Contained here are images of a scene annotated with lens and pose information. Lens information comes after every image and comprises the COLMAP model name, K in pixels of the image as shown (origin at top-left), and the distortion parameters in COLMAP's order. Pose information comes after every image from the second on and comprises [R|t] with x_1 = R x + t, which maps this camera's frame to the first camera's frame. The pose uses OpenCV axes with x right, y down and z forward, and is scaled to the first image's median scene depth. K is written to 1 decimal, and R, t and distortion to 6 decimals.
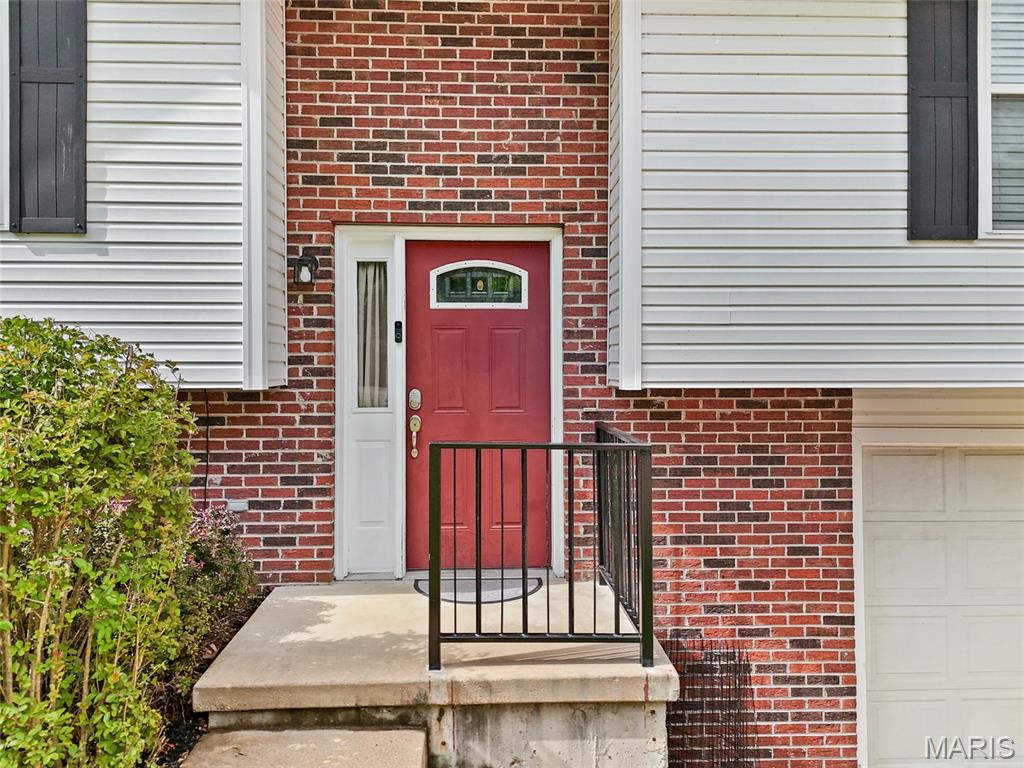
lens RADIAL K [[780.8, 0, 534.0], [0, 780.8, 359.0], [0, 0, 1]] dist [0.061381, -0.005657]
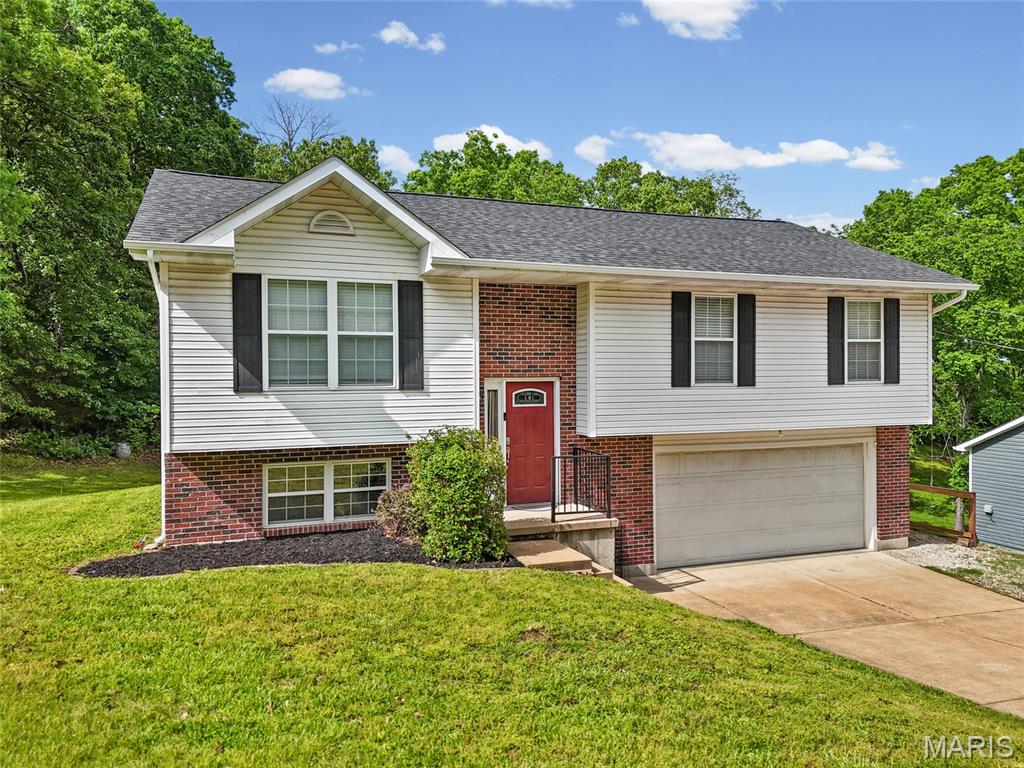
lens RADIAL K [[780.8, 0, 534.0], [0, 780.8, 359.0], [0, 0, 1]] dist [0.061381, -0.005657]
pose [[0.945289, 0.005066, 0.326195, -0.973310], [-0.003293, 0.999977, -0.005988, -0.220511], [-0.326218, 0.004586, 0.945284, -1.617912]]
